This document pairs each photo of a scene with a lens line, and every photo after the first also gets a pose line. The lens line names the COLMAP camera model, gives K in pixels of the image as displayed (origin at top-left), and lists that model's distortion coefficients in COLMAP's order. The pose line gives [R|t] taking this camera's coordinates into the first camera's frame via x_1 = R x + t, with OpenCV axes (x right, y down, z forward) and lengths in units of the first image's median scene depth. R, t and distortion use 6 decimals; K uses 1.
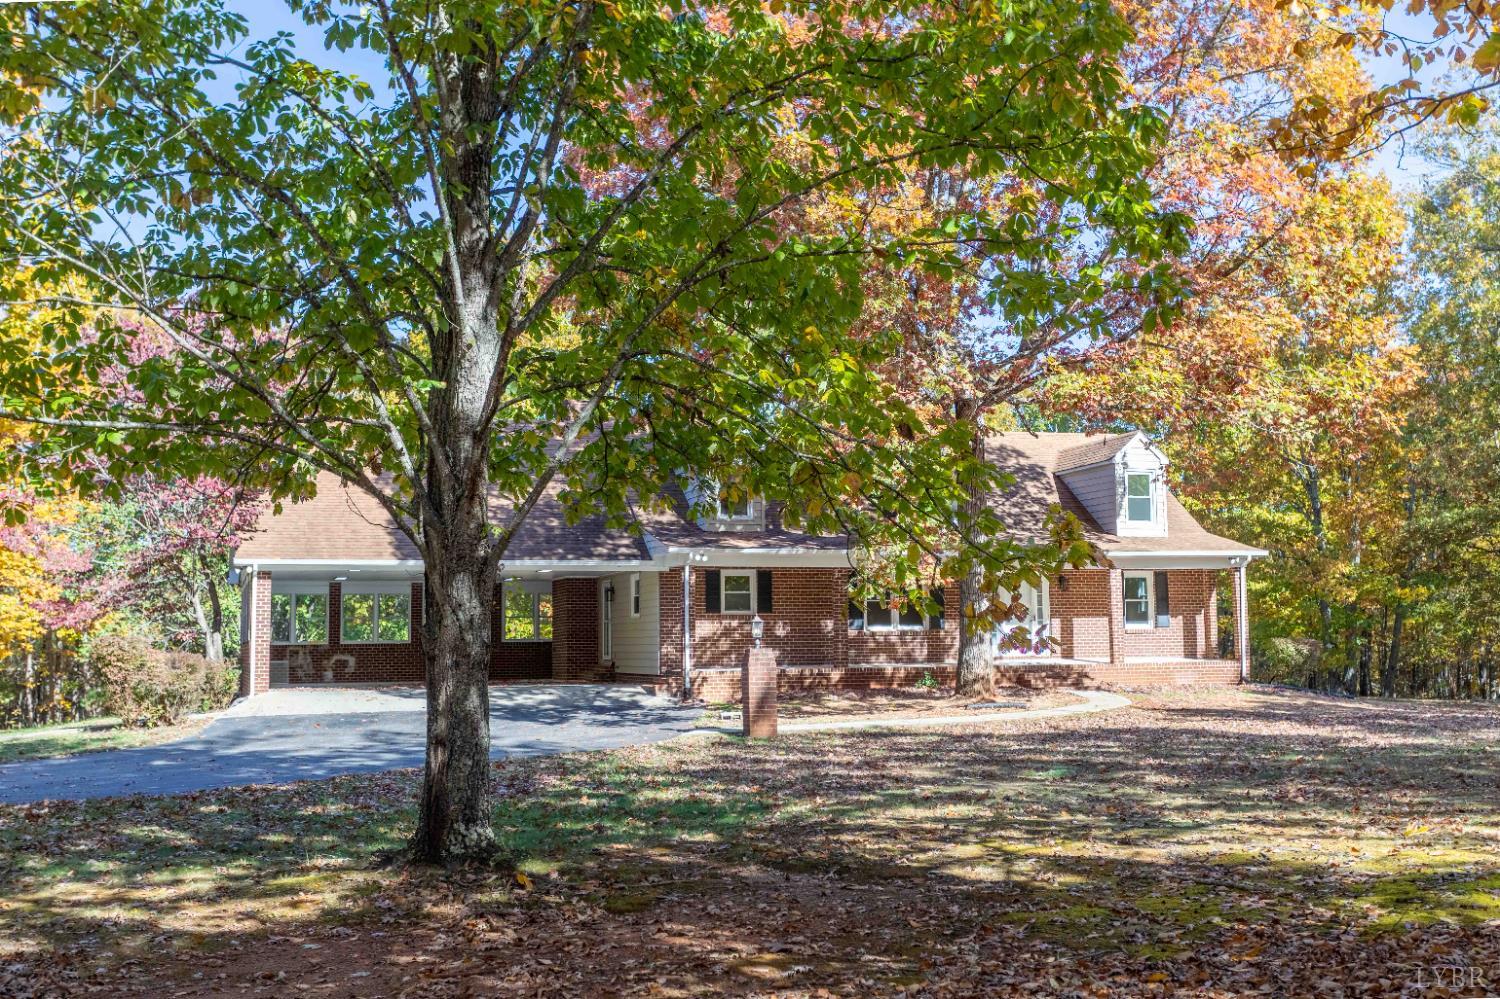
lens RADIAL K [[1681.9, 0, 721.9], [0, 1681.9, 463.6], [0, 0, 1]] dist [0.005560, 0.000000]
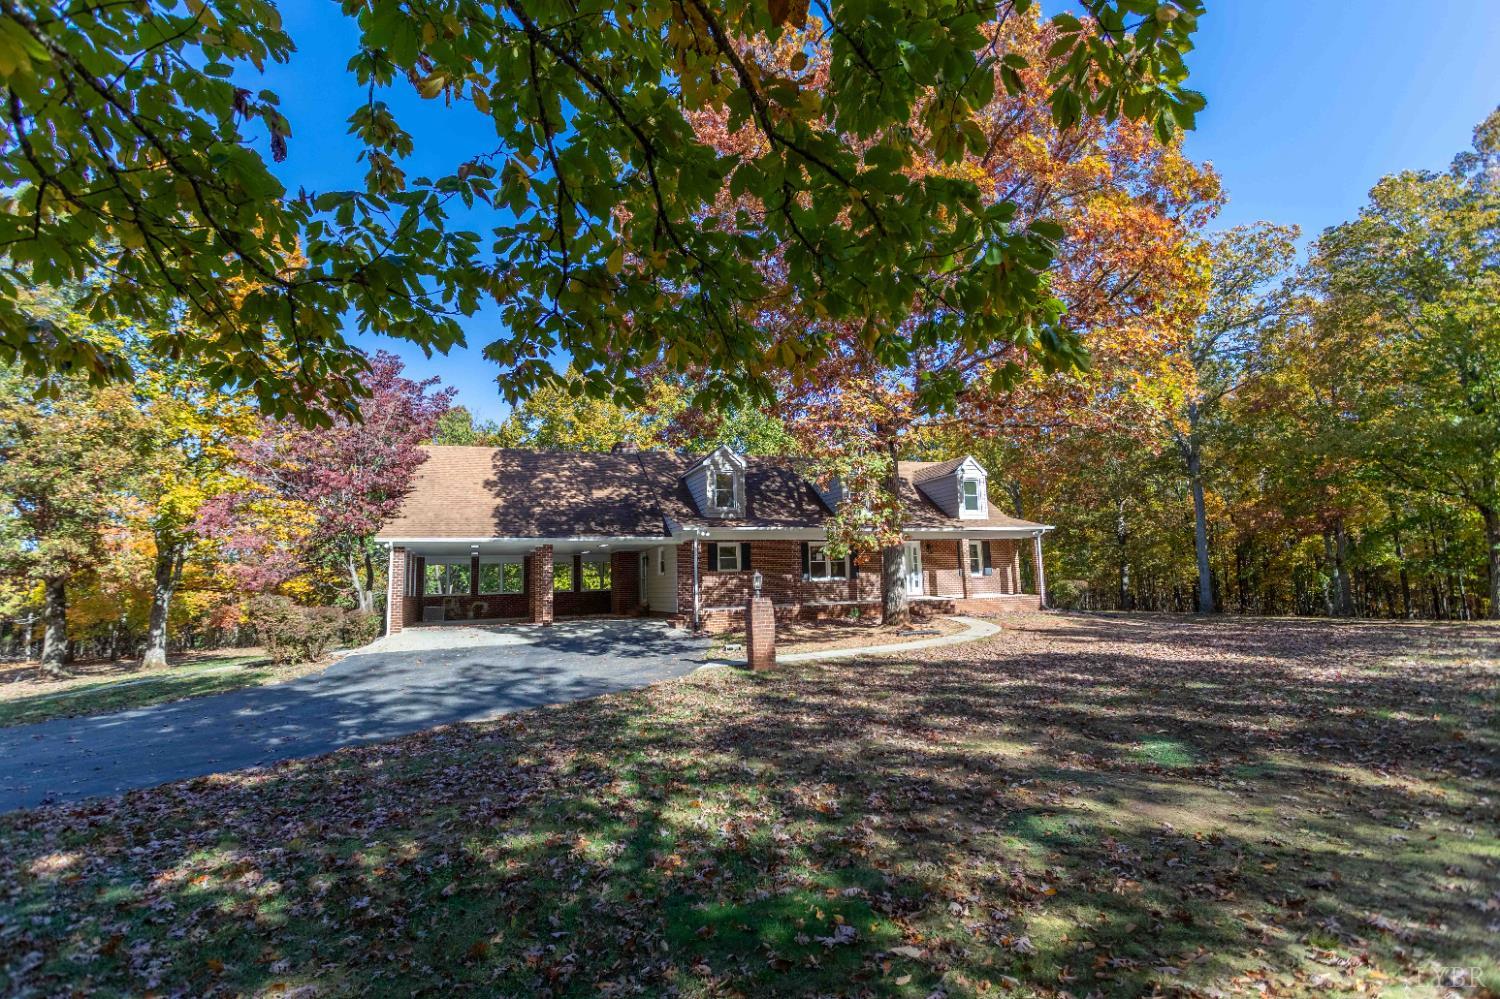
lens RADIAL K [[724.8, 0, 748.9], [0, 724.8, 483.5], [0, 0, 1]] dist [-0.007829, 0.001611]
pose [[0.997958, -0.010209, 0.063053, -0.013487], [0.012284, 0.999393, -0.032607, 0.031522], [-0.062682, 0.033315, 0.997477, 0.342410]]
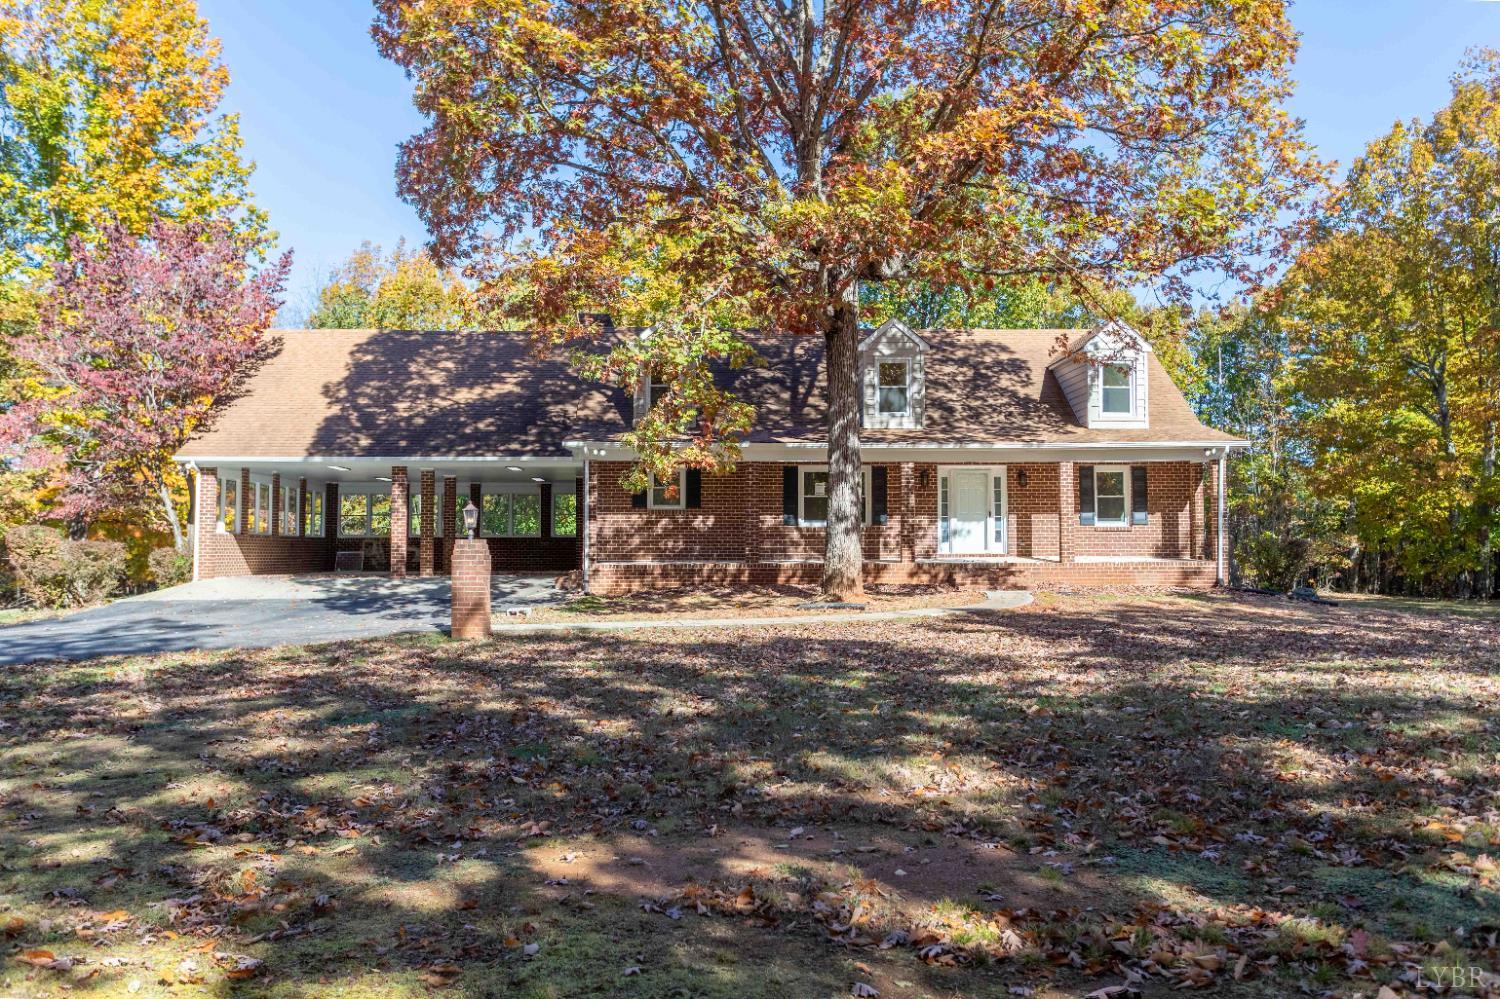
lens RADIAL K [[1232.0, 0, 740.7], [0, 1232.0, 460.9], [0, 0, 1]] dist [0.002688, 0.002930]
pose [[0.960960, -0.010330, -0.276496, 0.260621], [0.021086, 0.999131, 0.035959, 0.035355], [0.275884, -0.040386, 0.960342, 0.306567]]
